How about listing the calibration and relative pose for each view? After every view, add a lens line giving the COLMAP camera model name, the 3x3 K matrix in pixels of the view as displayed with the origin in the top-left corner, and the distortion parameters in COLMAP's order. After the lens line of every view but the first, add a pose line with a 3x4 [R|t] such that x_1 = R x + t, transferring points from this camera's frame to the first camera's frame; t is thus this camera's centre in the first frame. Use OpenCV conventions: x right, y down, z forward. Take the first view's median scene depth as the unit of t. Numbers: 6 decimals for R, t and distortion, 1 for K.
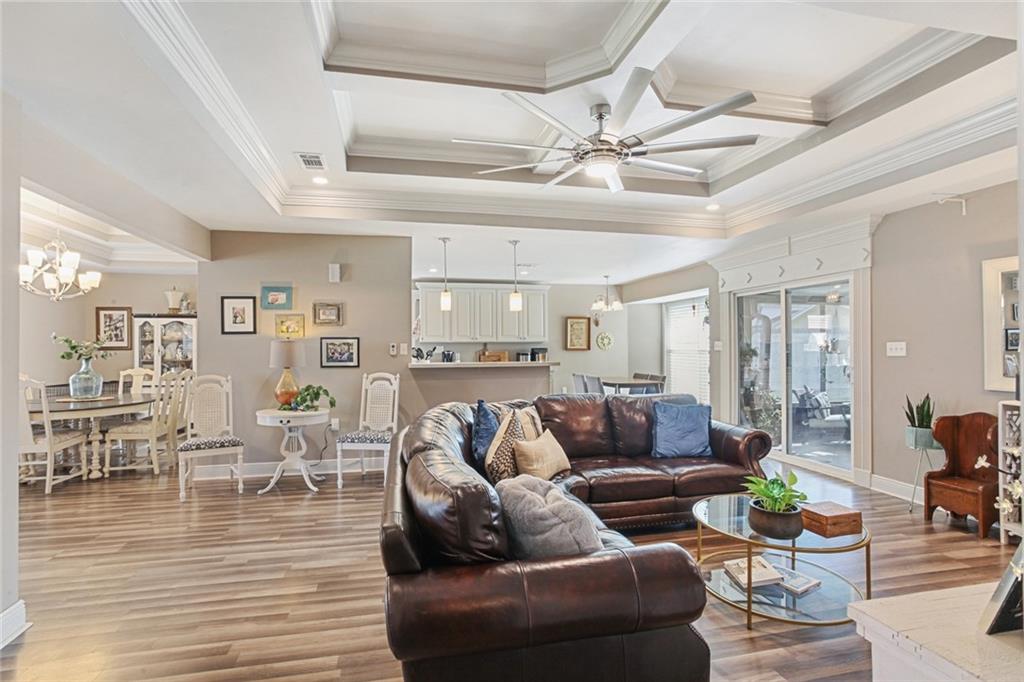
lens RADIAL K [[519.5, 0, 509.5], [0, 519.5, 343.5], [0, 0, 1]] dist [-0.003420, 0.000290]
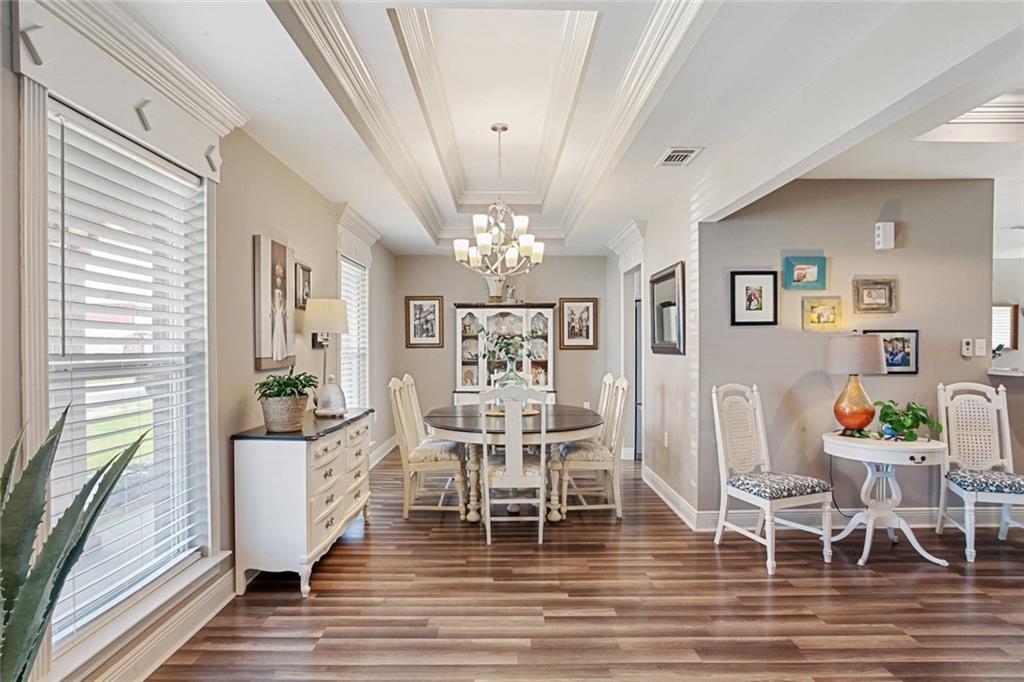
lens RADIAL K [[573.7, 0, 512.9], [0, 573.7, 342.0], [0, 0, 1]] dist [-0.007322, -0.000489]
pose [[0.984404, 0.001329, -0.175918, -0.690787], [-0.001323, 0.999999, 0.000152, 0.004750], [0.175918, 0.000083, 0.984405, 0.178317]]
